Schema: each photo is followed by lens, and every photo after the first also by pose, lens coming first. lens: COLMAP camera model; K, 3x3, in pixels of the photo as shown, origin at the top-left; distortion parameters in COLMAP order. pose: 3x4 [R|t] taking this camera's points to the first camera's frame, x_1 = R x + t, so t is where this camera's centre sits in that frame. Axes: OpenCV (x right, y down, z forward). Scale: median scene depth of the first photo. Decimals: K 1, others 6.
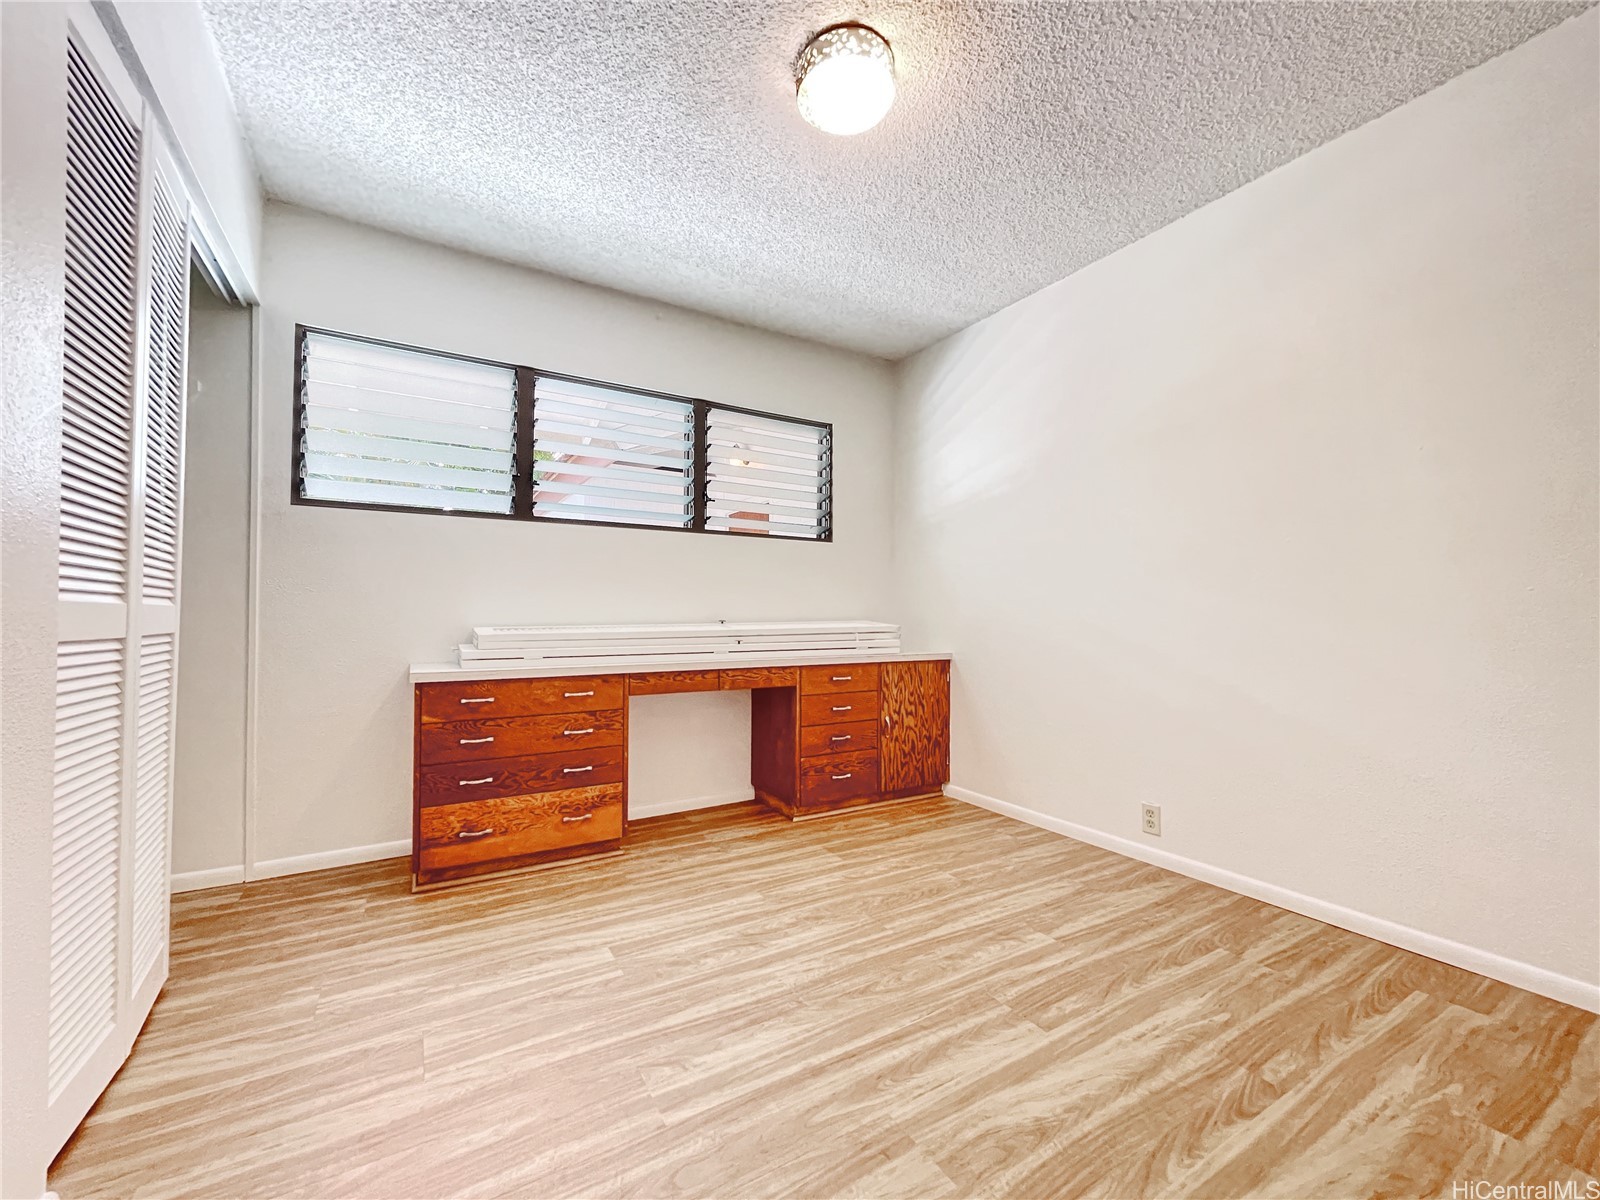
lens RADIAL K [[637.8, 0, 810.1], [0, 637.8, 598.3], [0, 0, 1]] dist [-0.000952, -0.000105]
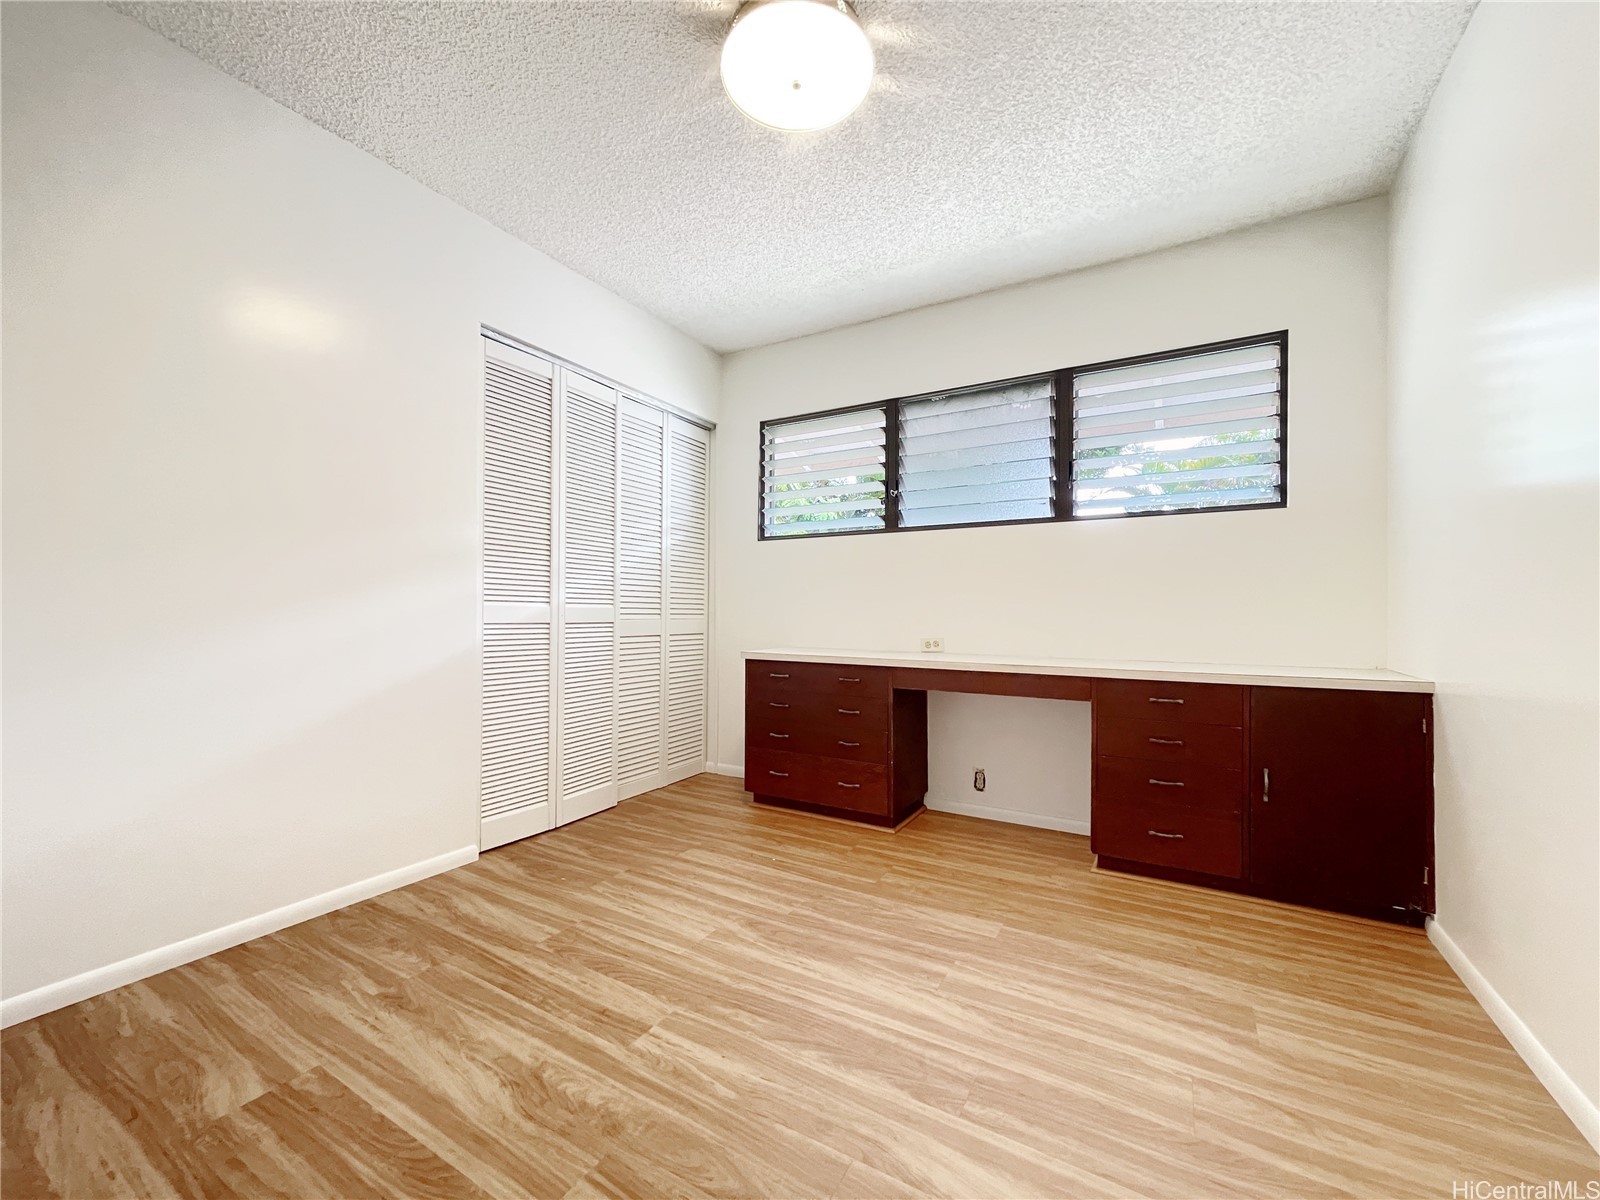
lens RADIAL K [[637.8, 0, 810.1], [0, 637.8, 598.3], [0, 0, 1]] dist [-0.000952, -0.000105]
pose [[0.510001, -0.021656, -0.859901, 0.448388], [0.021412, 0.999693, -0.012478, 0.008304], [0.859907, -0.012048, 0.510308, 0.259455]]
